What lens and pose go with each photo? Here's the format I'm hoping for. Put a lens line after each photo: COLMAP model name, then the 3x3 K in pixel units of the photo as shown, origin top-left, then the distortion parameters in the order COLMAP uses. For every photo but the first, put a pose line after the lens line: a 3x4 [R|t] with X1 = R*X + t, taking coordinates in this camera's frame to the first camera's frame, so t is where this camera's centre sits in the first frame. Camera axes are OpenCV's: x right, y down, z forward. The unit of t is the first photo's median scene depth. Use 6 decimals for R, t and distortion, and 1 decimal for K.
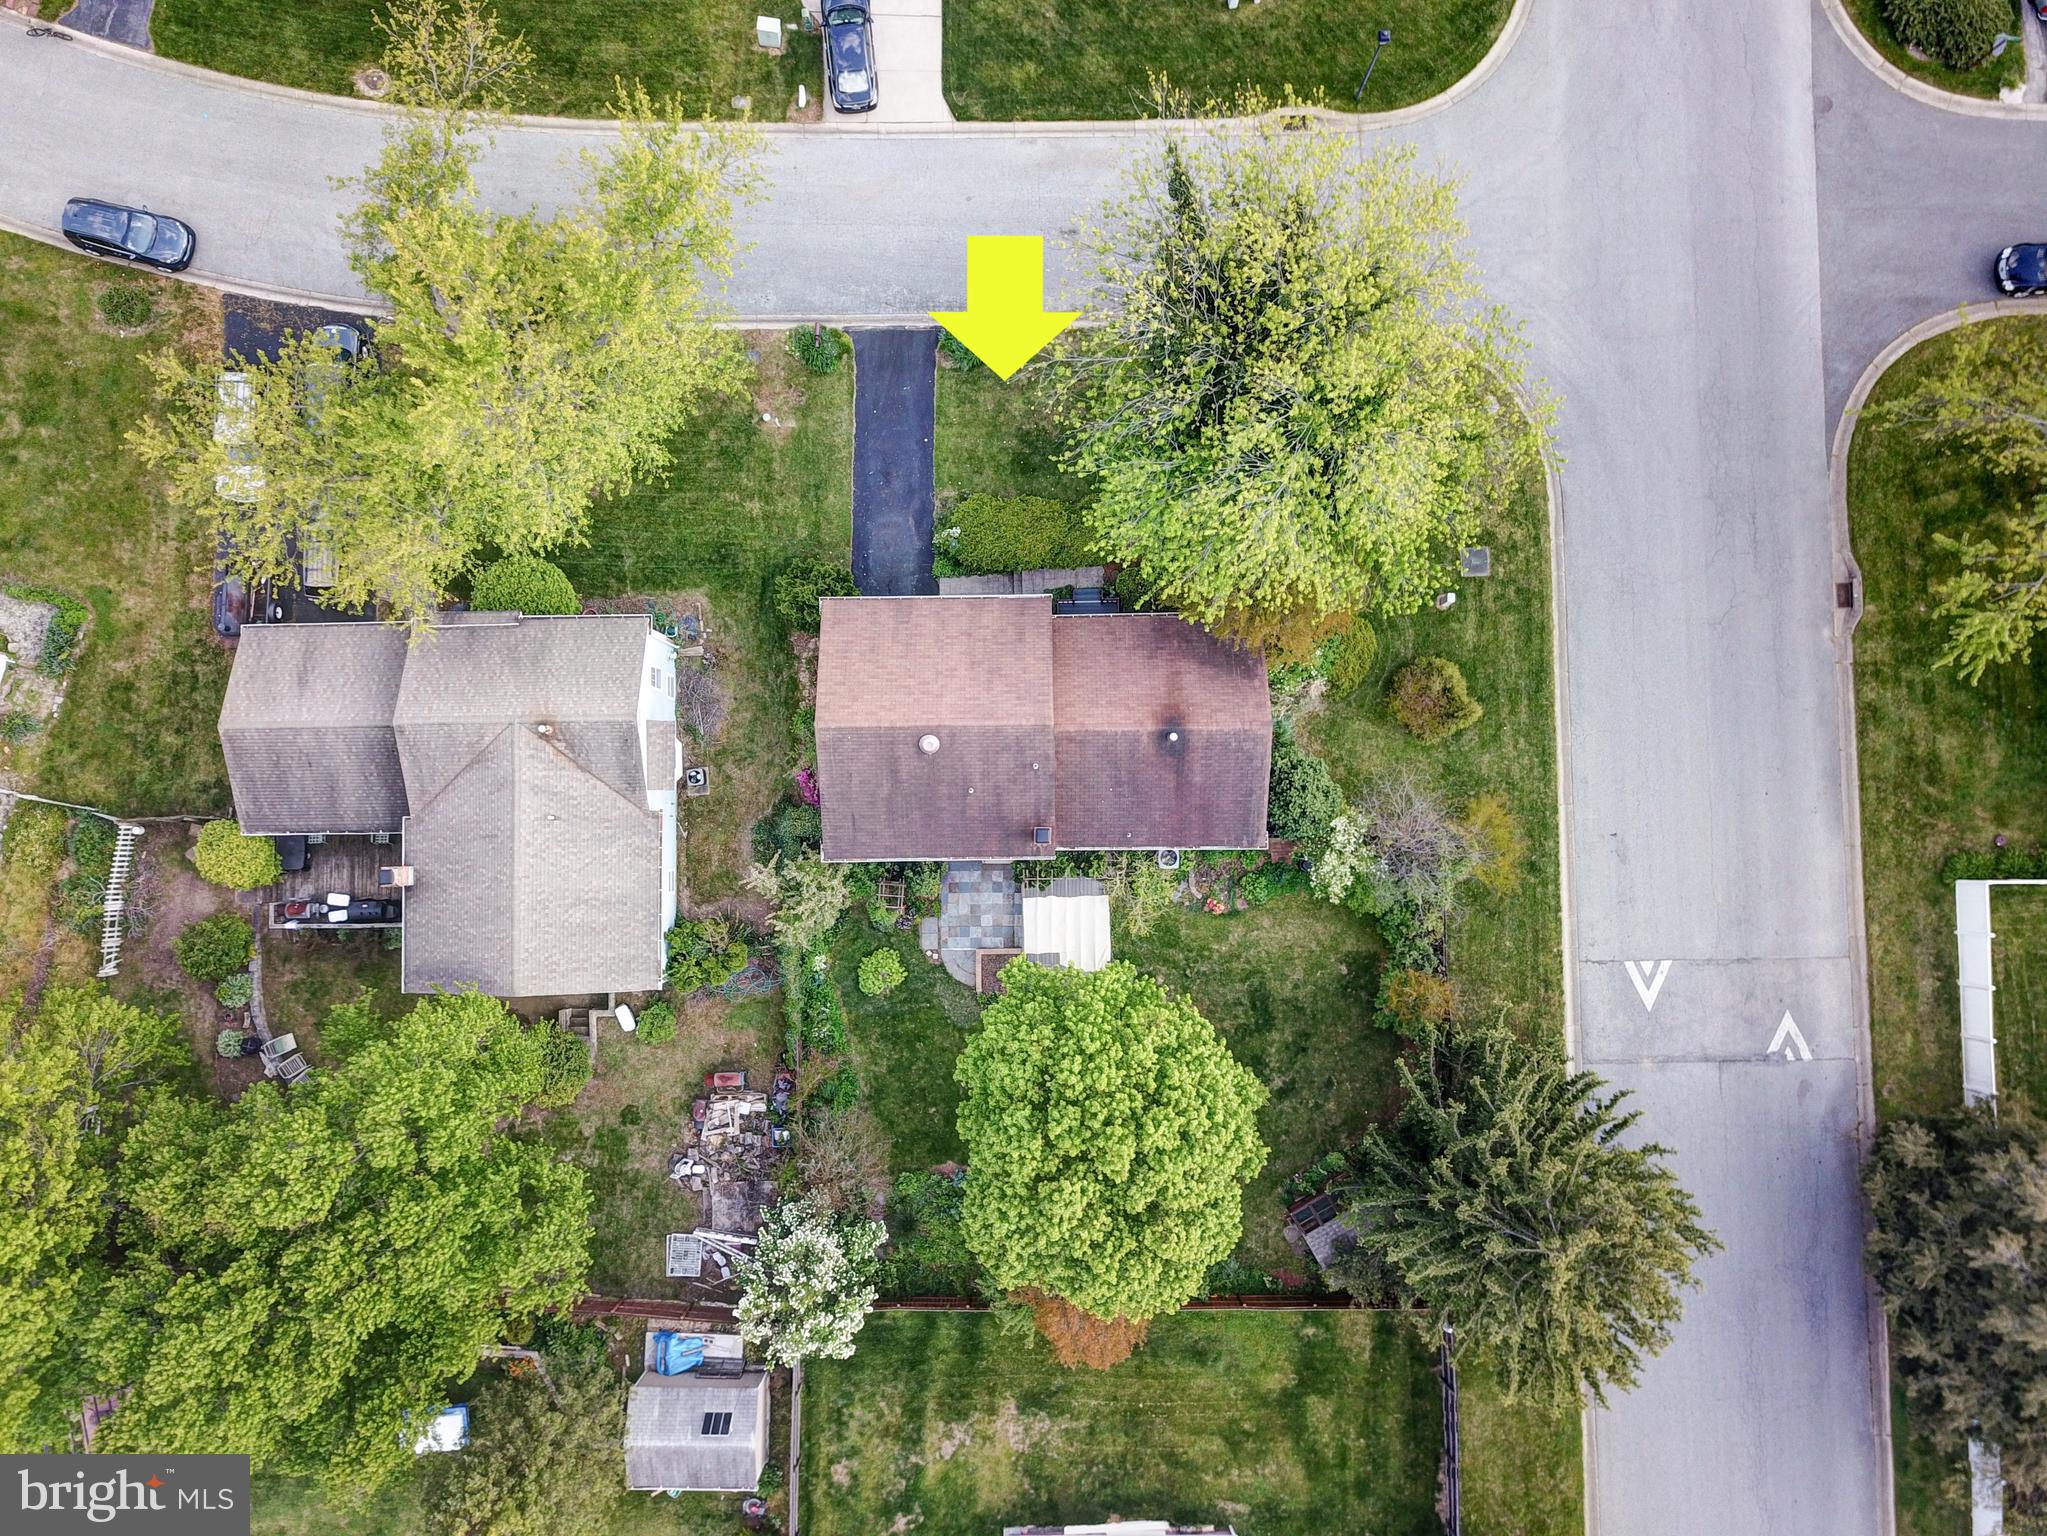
lens RADIAL K [[1567.5, 0, 1011.9], [0, 1567.5, 780.7], [0, 0, 1]] dist [0.002312, -0.003256]
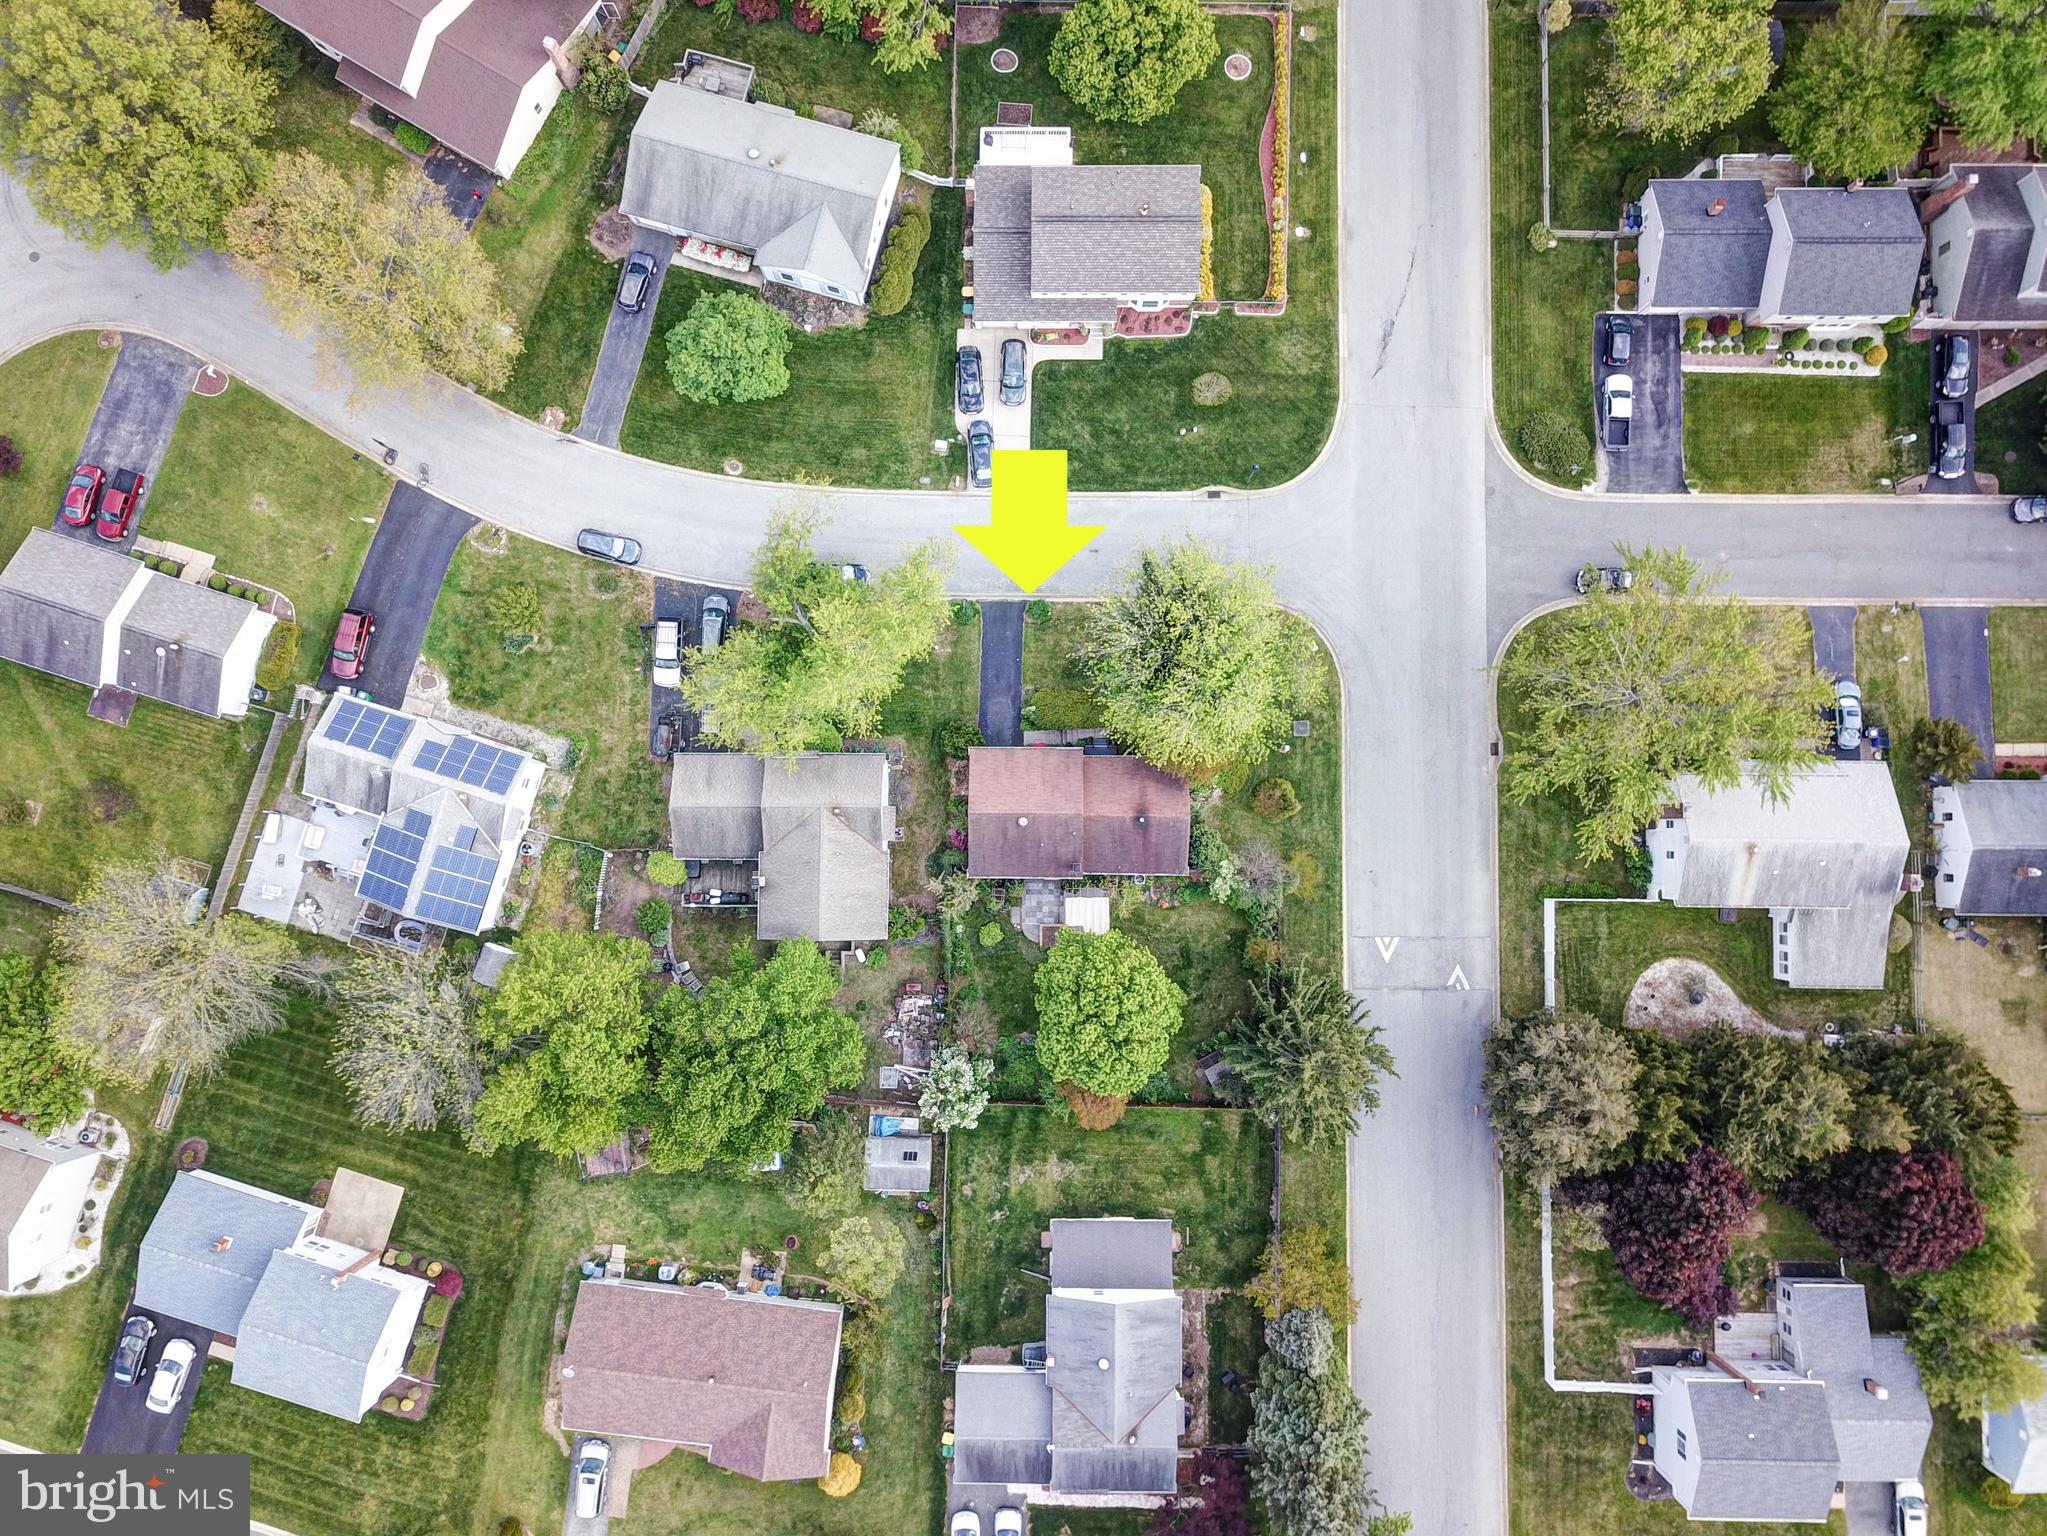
lens RADIAL K [[1567.5, 0, 1008.4], [0, 1567.5, 767.4], [0, 0, 1]] dist [0.002312, -0.003256]
pose [[0.999823, 0.018468, -0.003630, -0.059161], [-0.018507, 0.999769, -0.010946, -0.065234], [0.003427, 0.011011, 0.999933, -0.950831]]
